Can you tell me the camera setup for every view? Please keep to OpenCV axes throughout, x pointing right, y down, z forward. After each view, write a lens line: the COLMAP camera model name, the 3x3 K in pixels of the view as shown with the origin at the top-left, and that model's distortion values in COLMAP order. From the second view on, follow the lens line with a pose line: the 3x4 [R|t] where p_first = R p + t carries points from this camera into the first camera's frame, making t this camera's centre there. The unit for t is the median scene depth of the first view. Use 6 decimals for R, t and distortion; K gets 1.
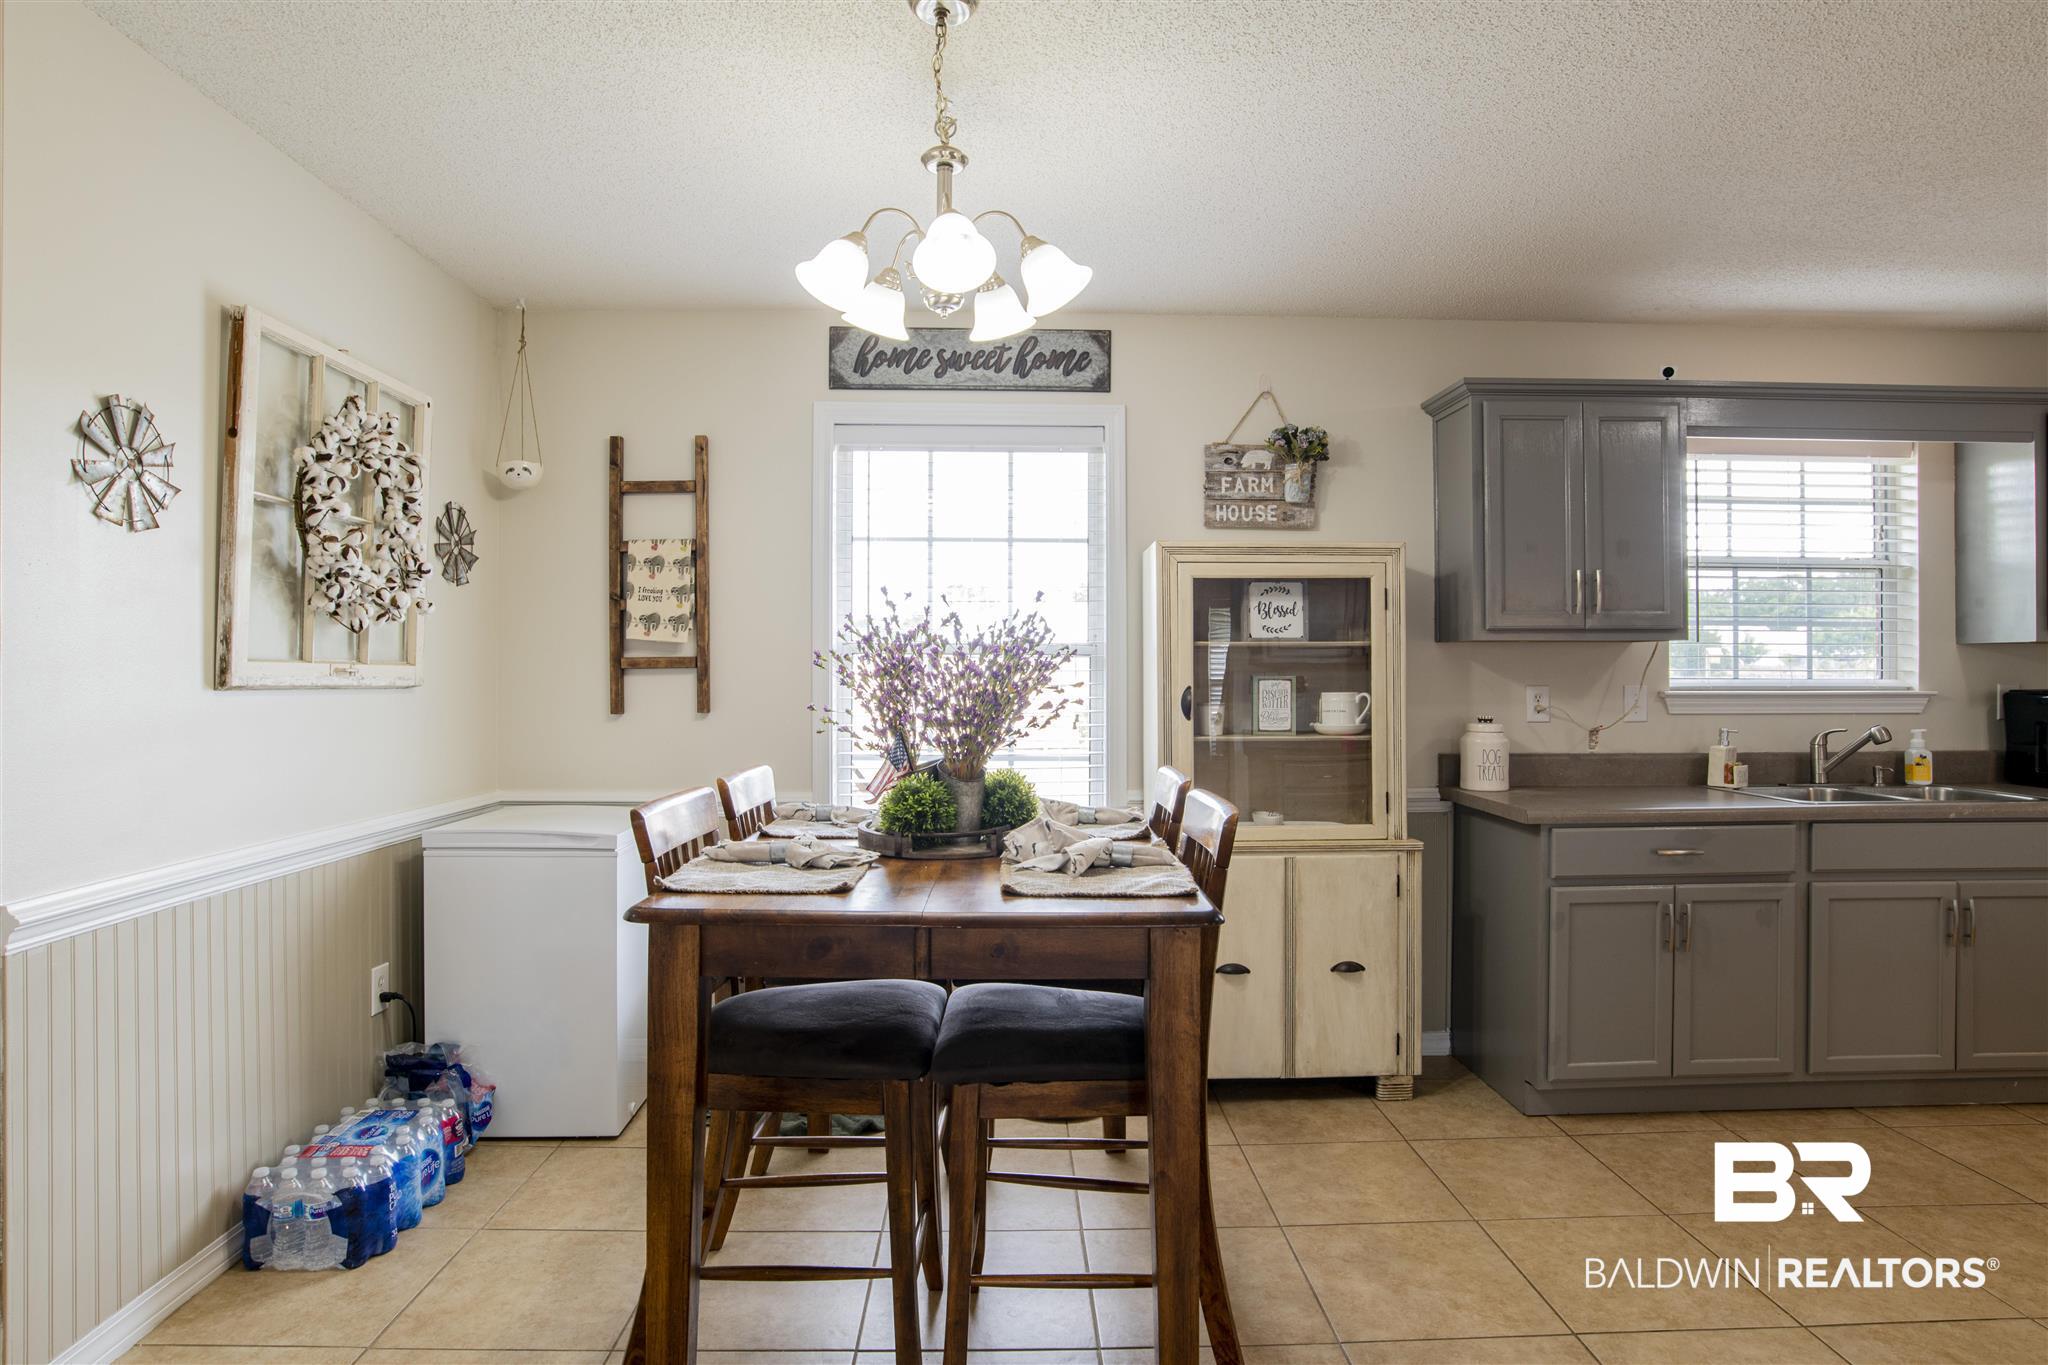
lens RADIAL K [[1124.2, 0, 1042.7], [0, 1124.2, 674.3], [0, 0, 1]] dist [-0.037601, 0.014467]
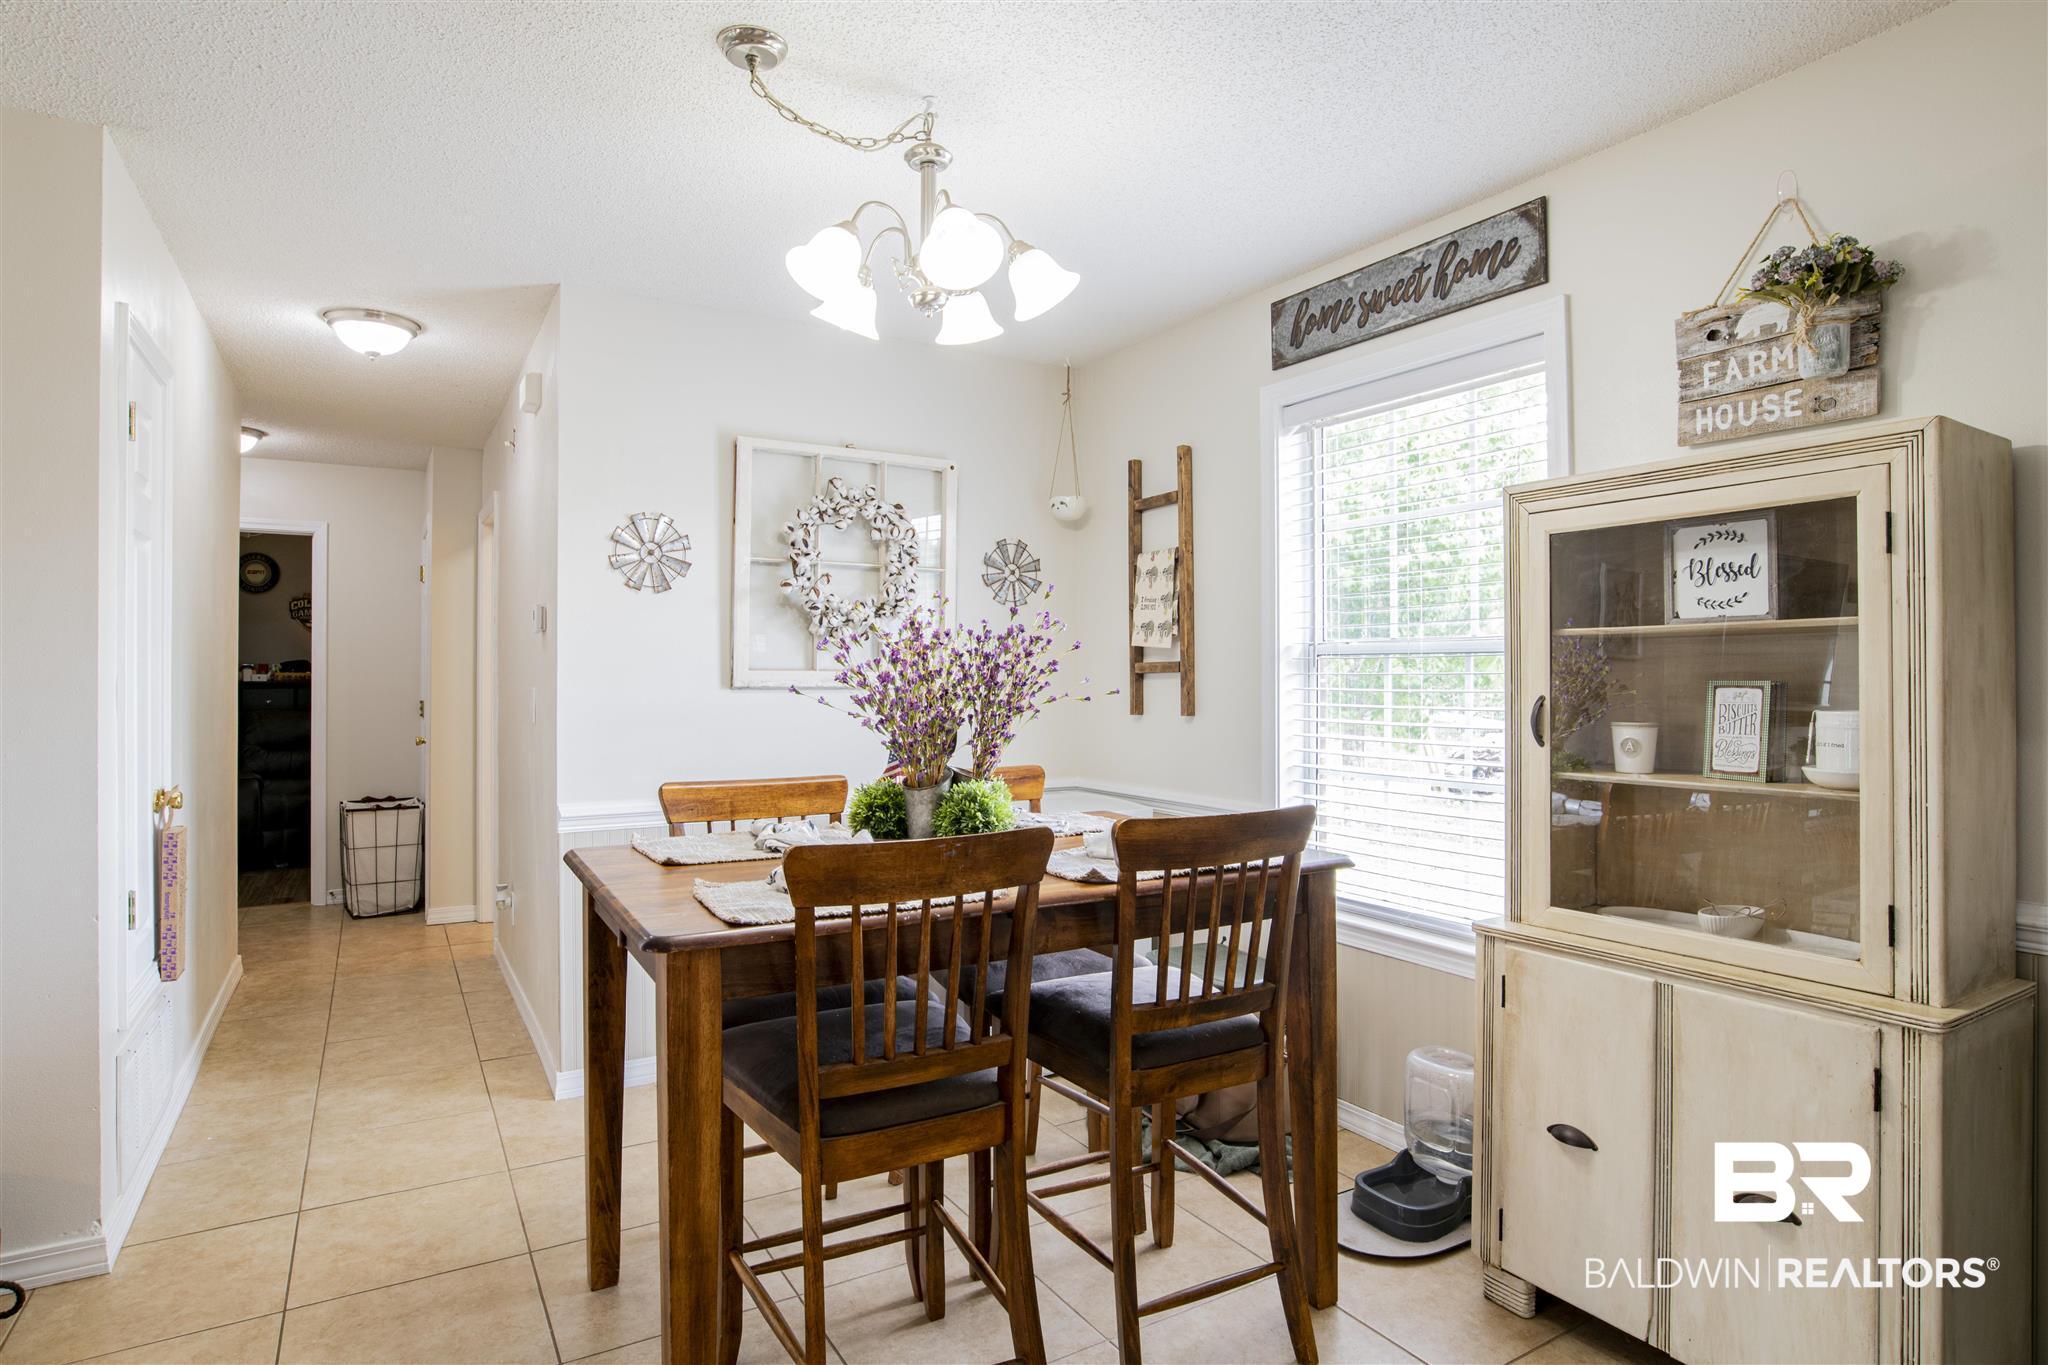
lens RADIAL K [[1124.2, 0, 1040.7], [0, 1124.2, 661.2], [0, 0, 1]] dist [-0.037601, 0.014467]
pose [[0.497239, -0.013944, -0.867502, 0.517521], [0.001337, 0.999882, -0.015305, -0.000044], [0.867613, 0.006450, 0.497199, 0.374735]]
